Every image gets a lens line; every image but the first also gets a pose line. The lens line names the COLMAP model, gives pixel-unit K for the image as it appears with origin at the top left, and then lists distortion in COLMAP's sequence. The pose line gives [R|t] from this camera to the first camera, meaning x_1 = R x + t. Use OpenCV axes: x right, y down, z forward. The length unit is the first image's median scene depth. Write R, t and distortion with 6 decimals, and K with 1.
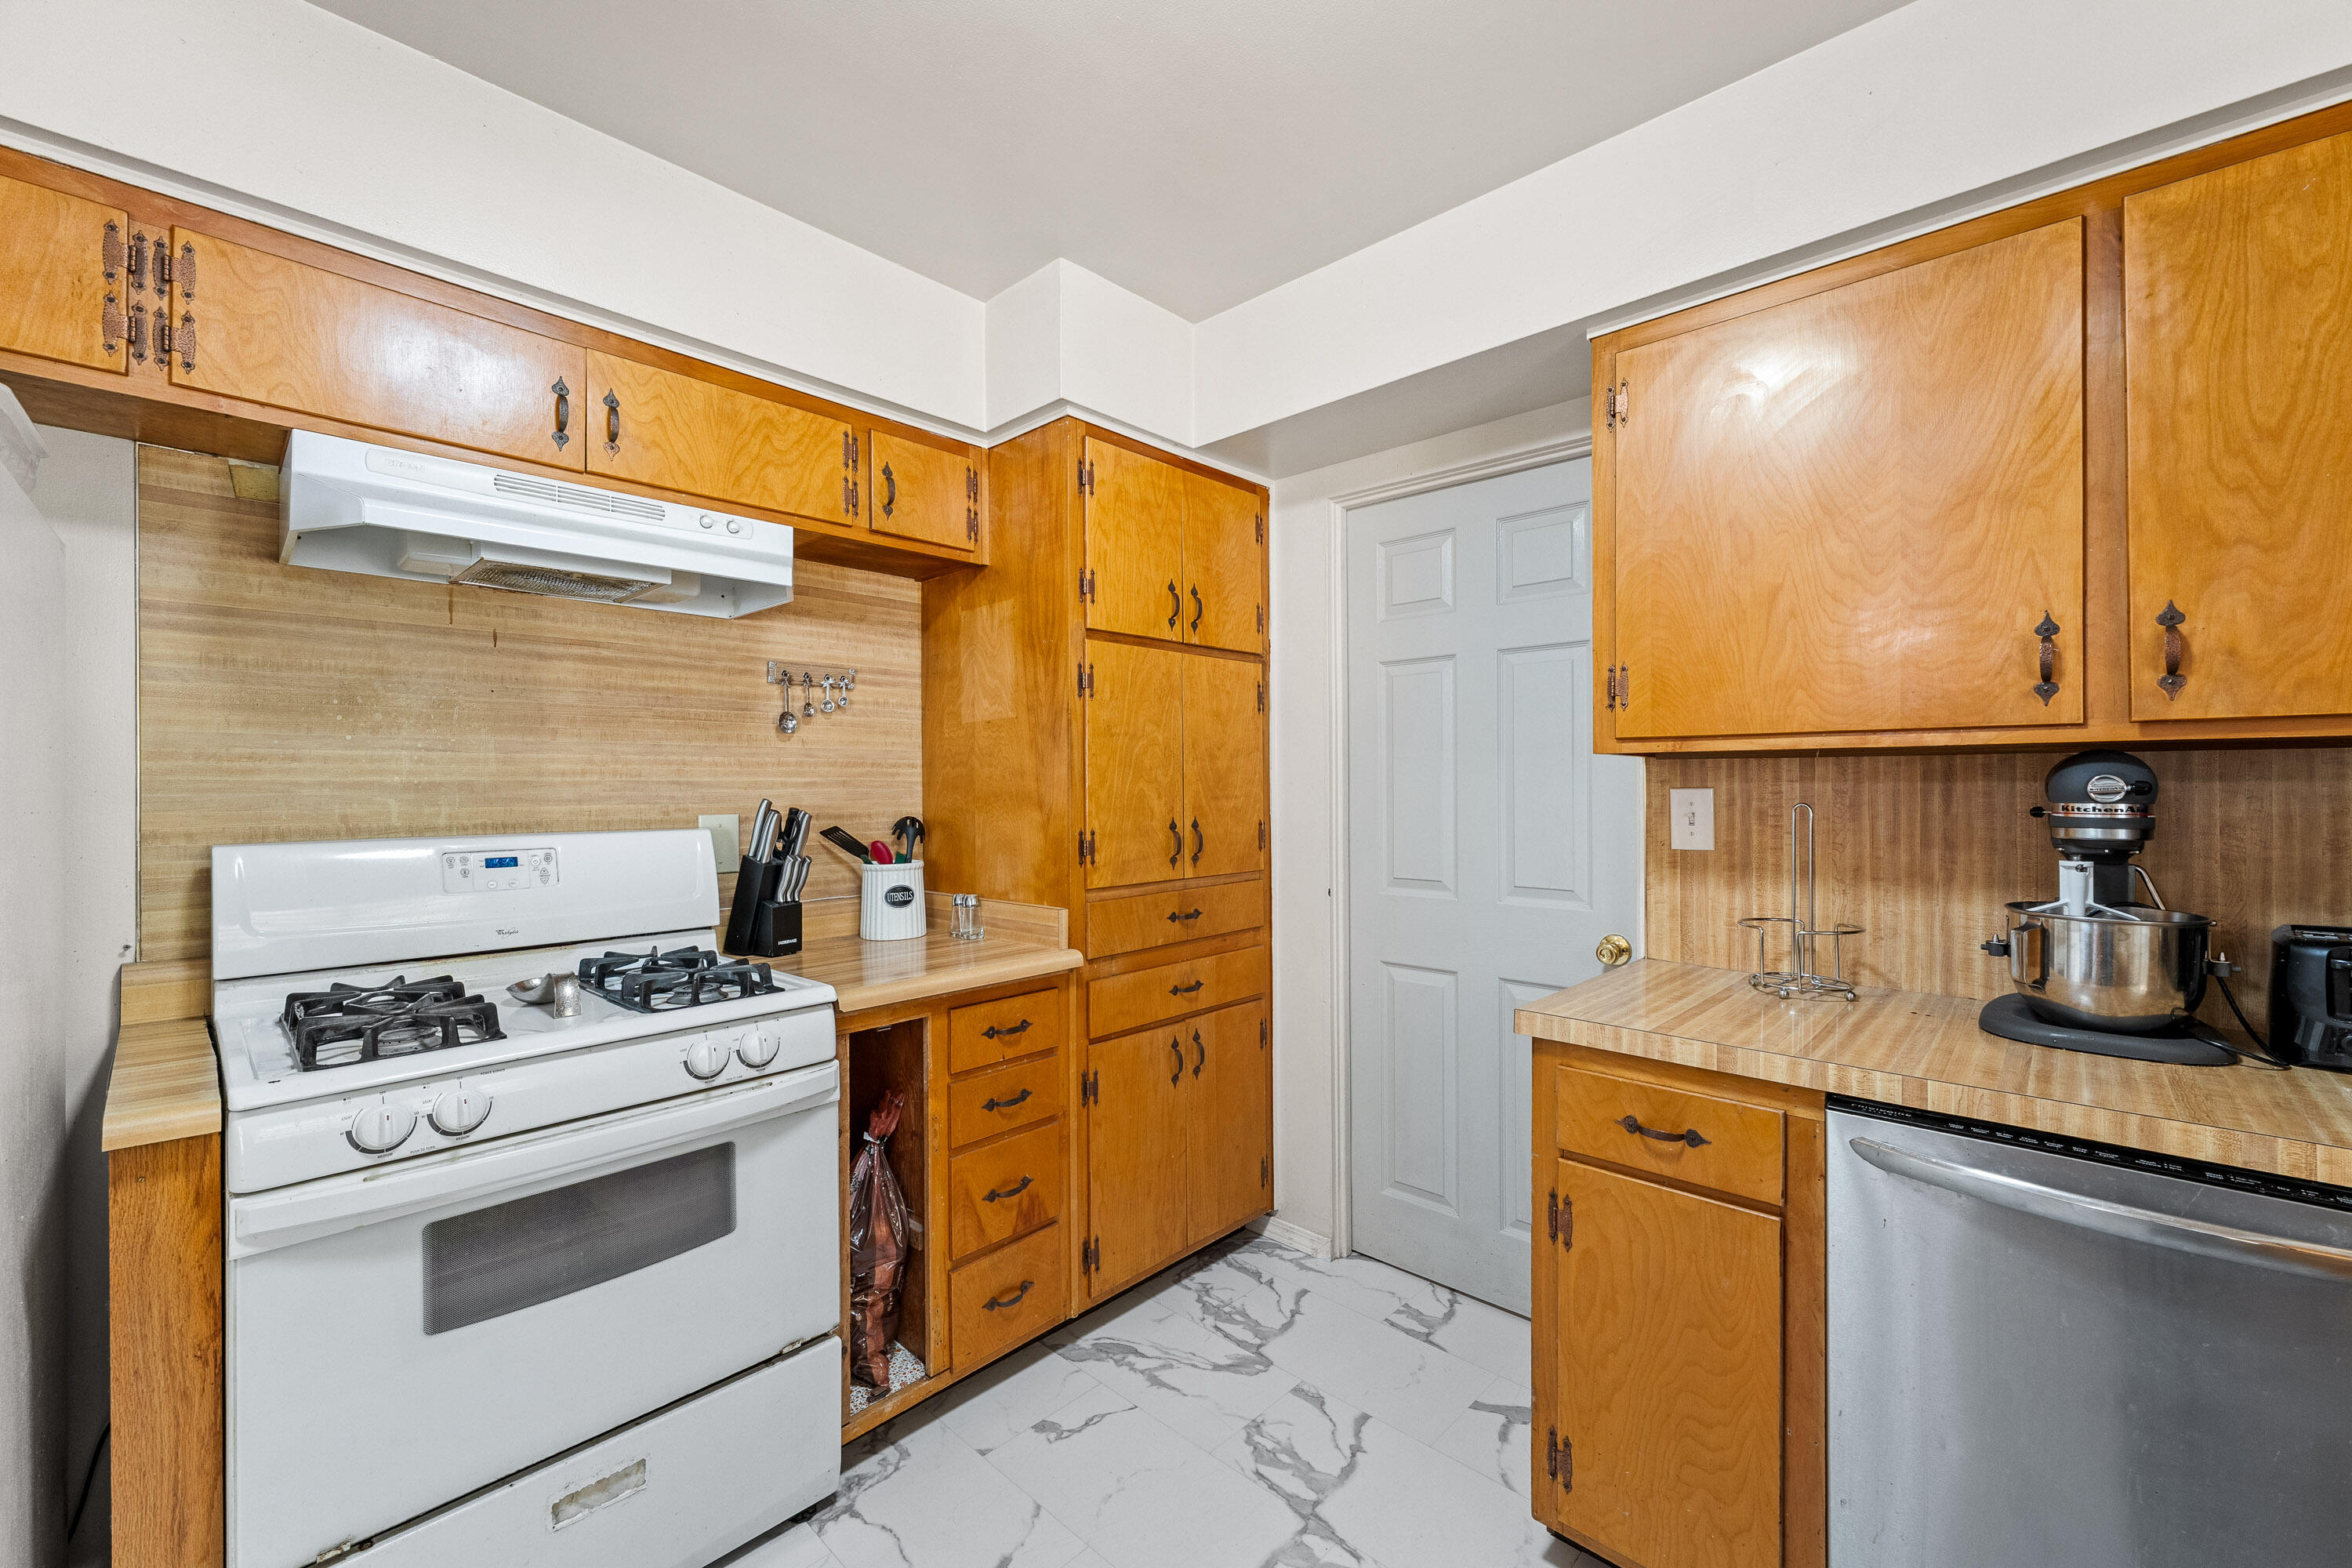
lens RADIAL K [[945.7, 0, 1176.0], [0, 945.7, 784.0], [0, 0, 1]] dist [0.000035, -0.000135]
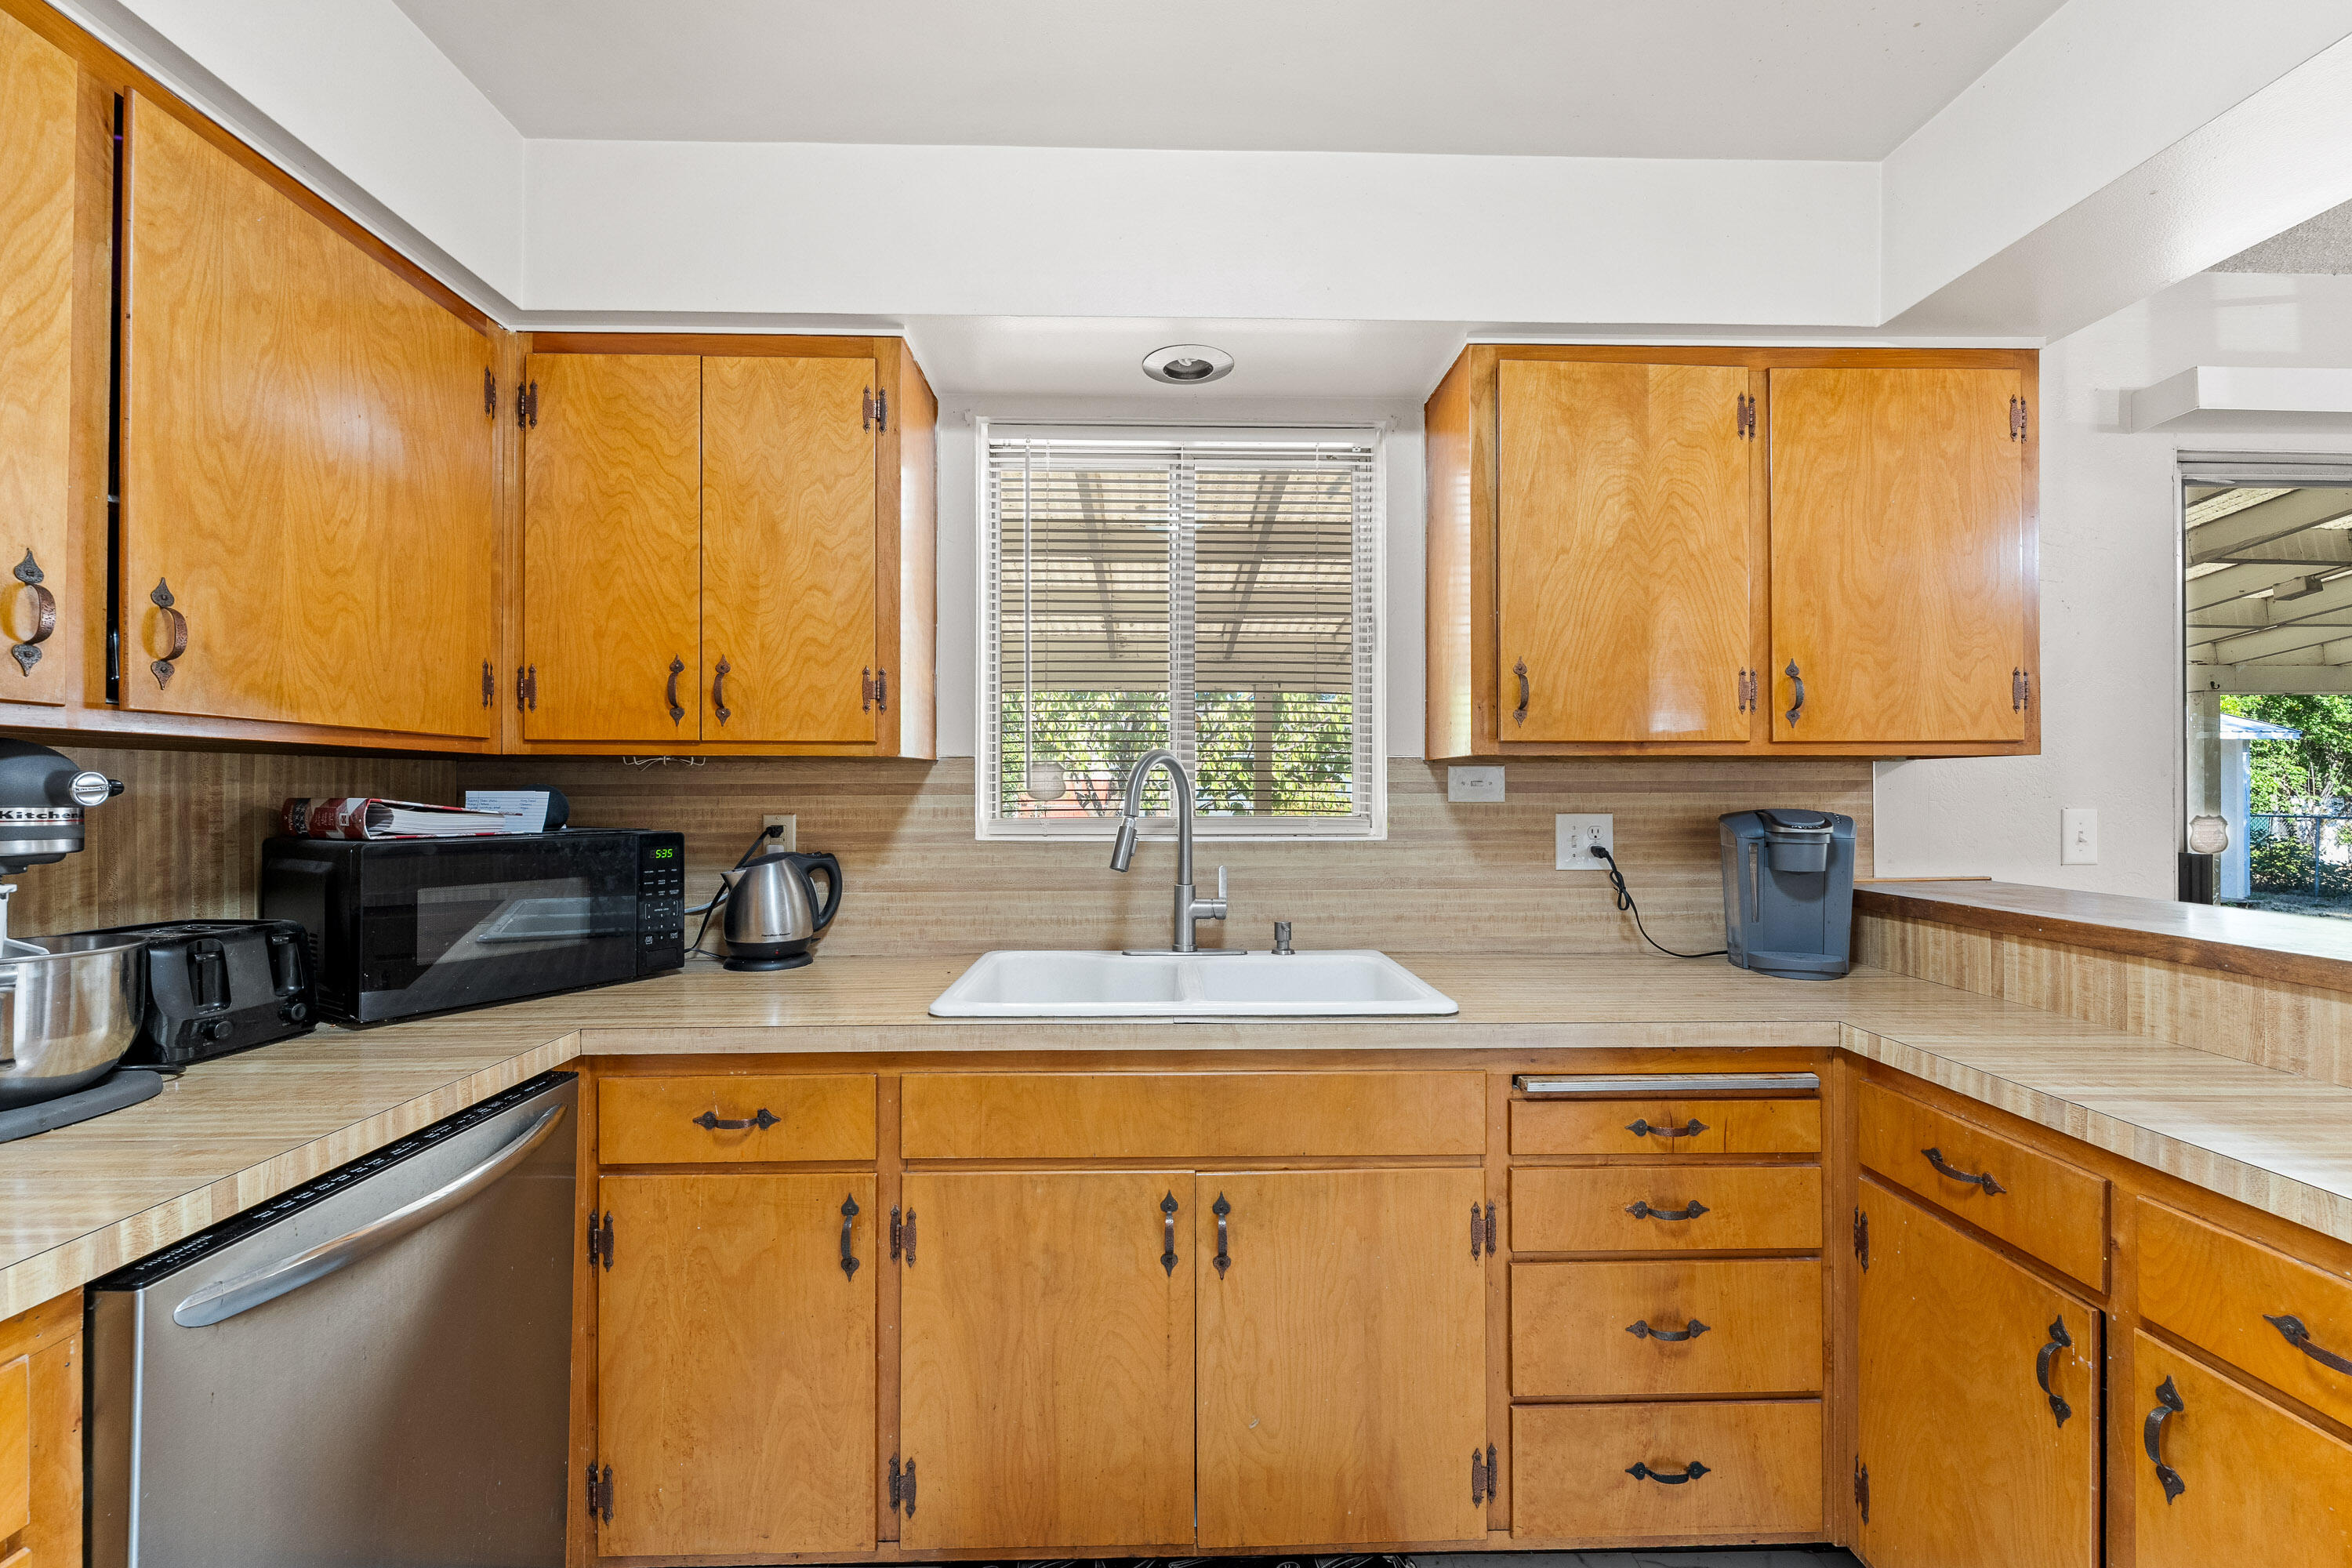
lens RADIAL K [[955.5, 0, 1175.3], [0, 955.5, 789.8], [0, 0, 1]] dist [-0.002060, -0.000295]
pose [[-0.705265, 0.003502, 0.708936, -0.188607], [-0.001831, 0.999975, -0.006761, 0.007310], [-0.708942, -0.006067, -0.705241, 0.695556]]
